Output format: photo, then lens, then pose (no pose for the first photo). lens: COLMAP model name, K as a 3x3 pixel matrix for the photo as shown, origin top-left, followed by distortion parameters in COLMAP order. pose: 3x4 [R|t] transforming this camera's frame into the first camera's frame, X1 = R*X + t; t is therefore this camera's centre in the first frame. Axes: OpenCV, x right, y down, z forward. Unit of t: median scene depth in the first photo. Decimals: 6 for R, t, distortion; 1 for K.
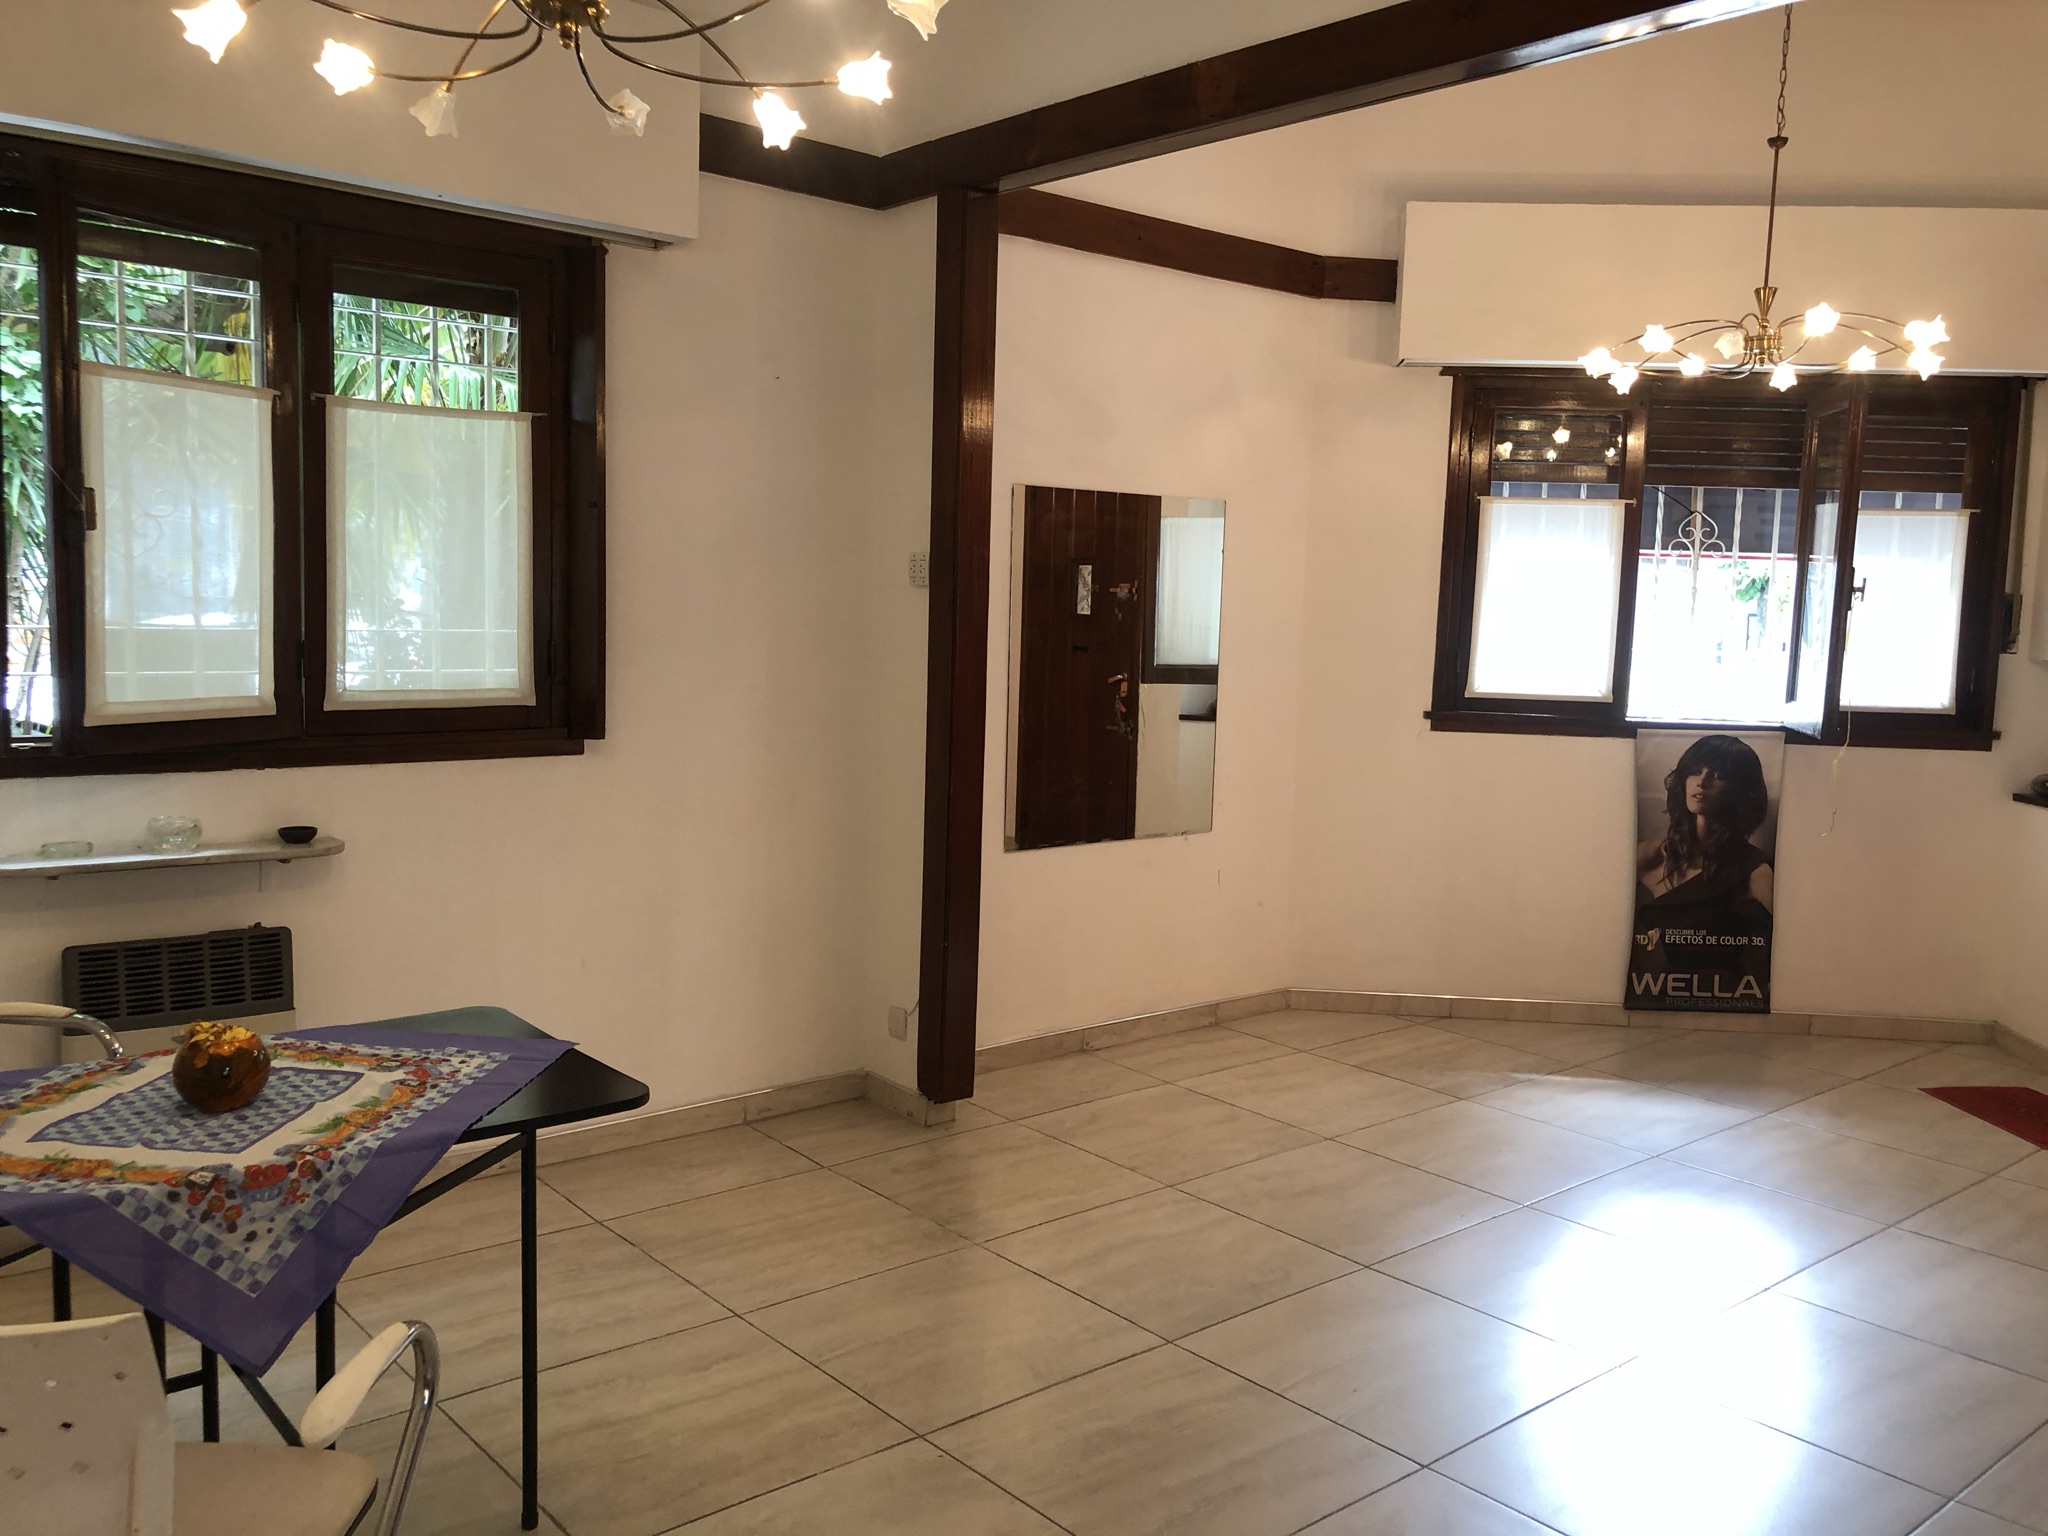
lens RADIAL K [[1701.3, 0, 1024.0], [0, 1701.3, 768.0], [0, 0, 1]] dist [0.004480, -0.003298]
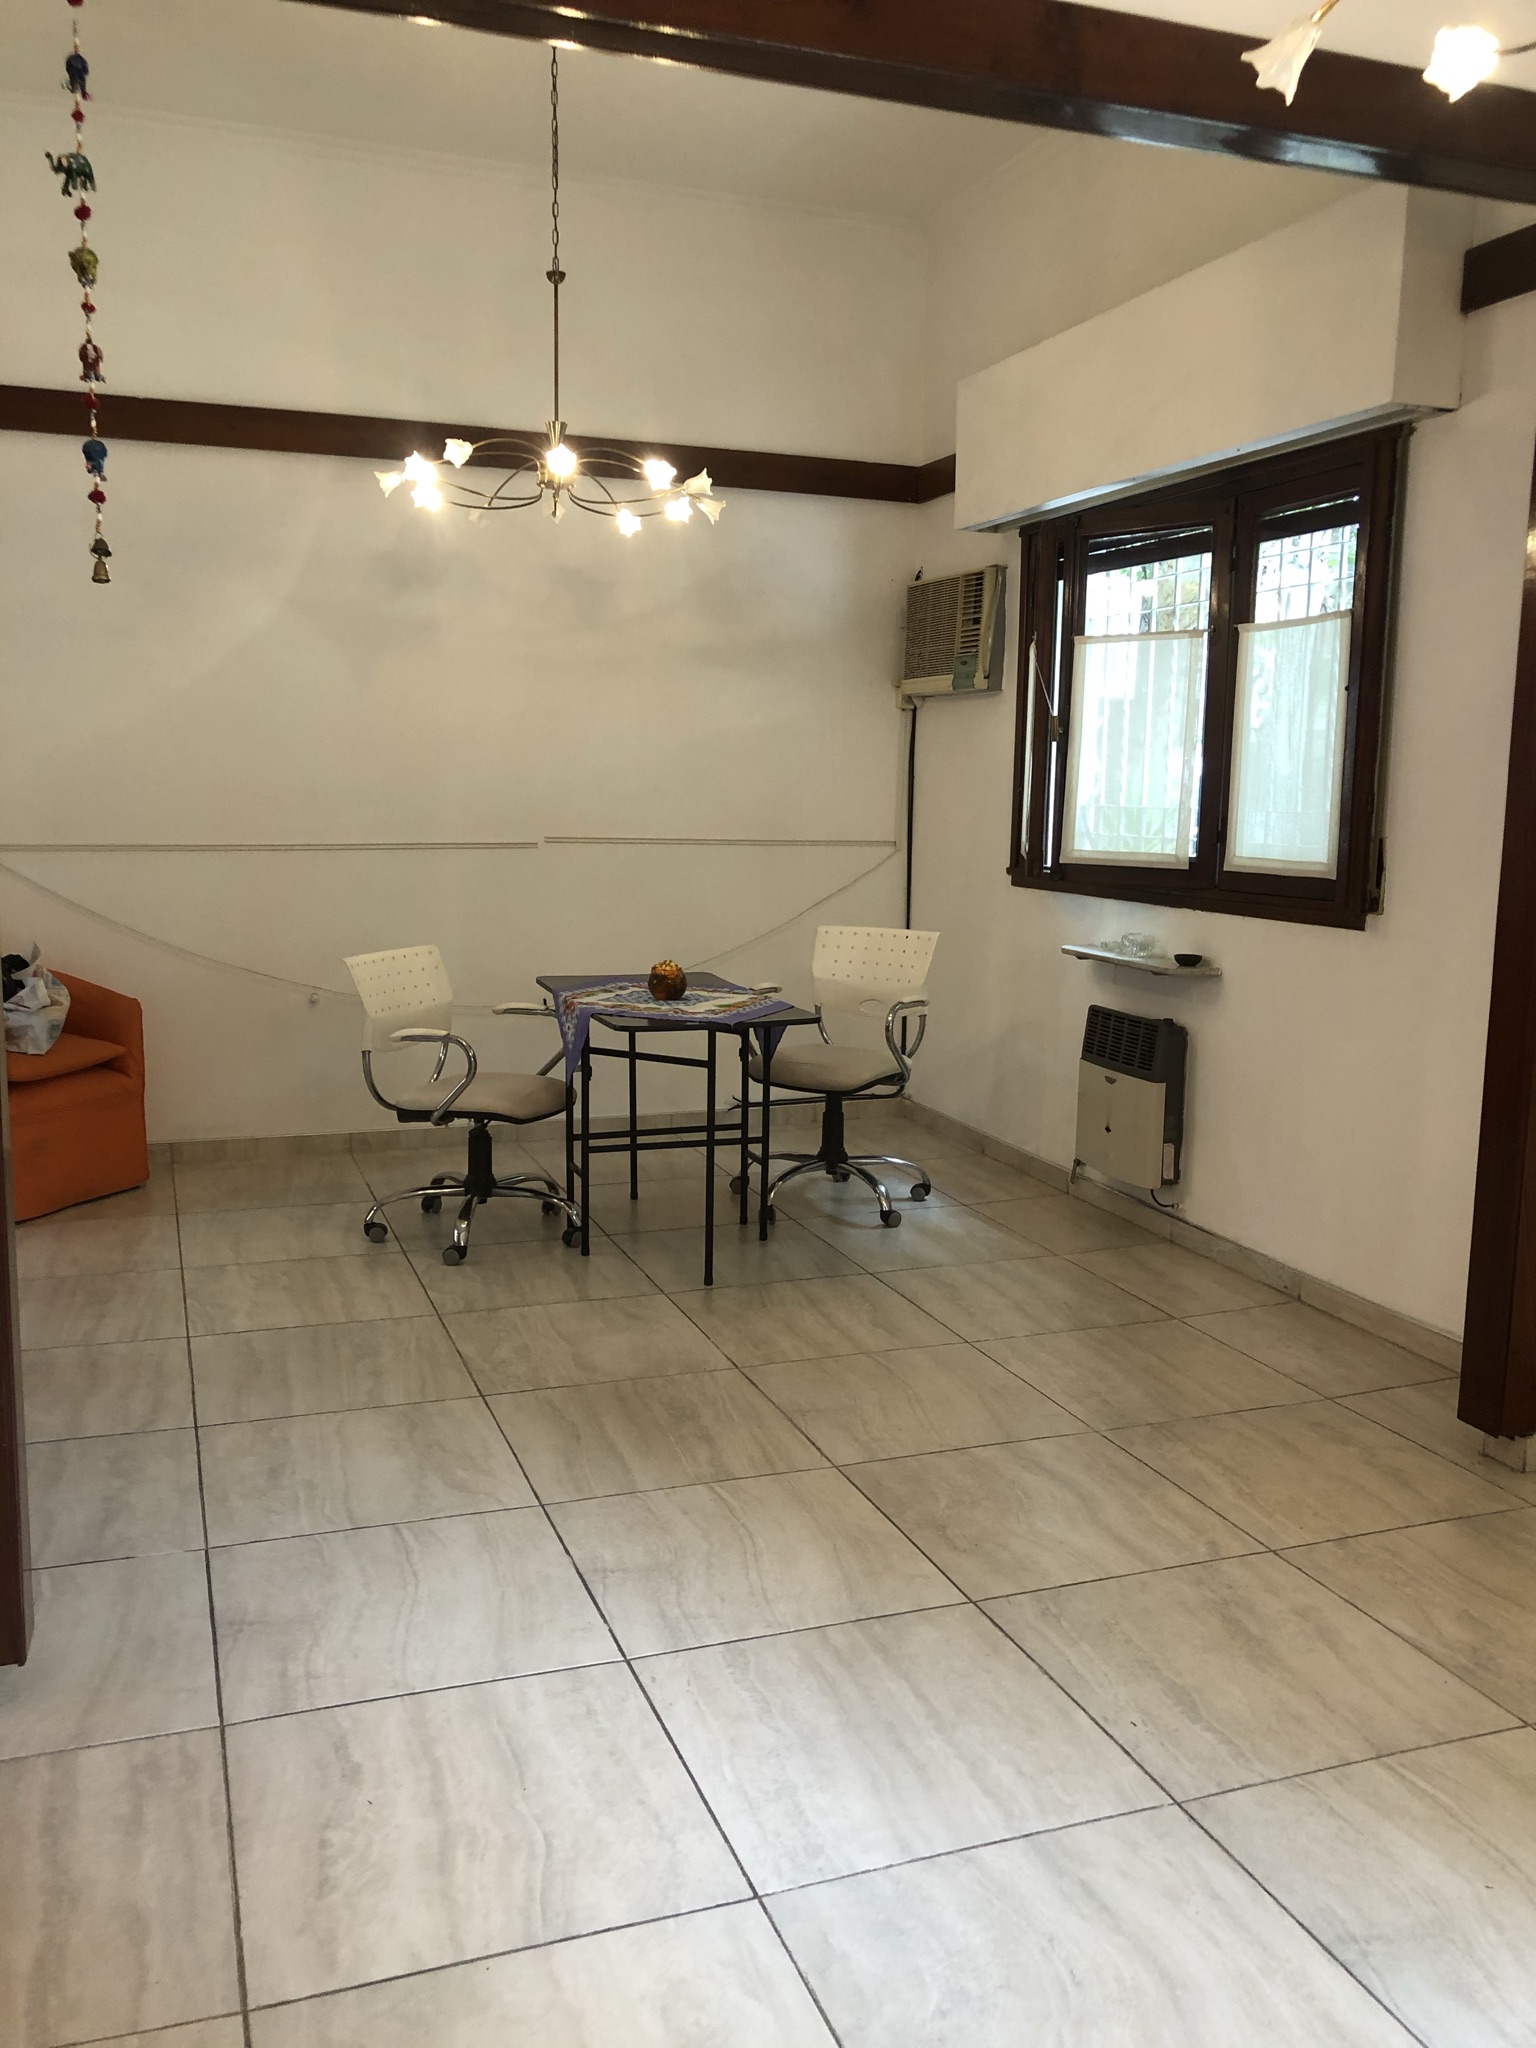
lens RADIAL K [[1701.3, 0, 768.0], [0, 1701.3, 1024.0], [0, 0, 1]] dist [0.004480, -0.003298]
pose [[-0.354464, 0.095173, -0.930213, 0.950287], [-0.121743, 0.981642, 0.146826, -0.068628], [0.927110, 0.165291, -0.336371, 1.158388]]
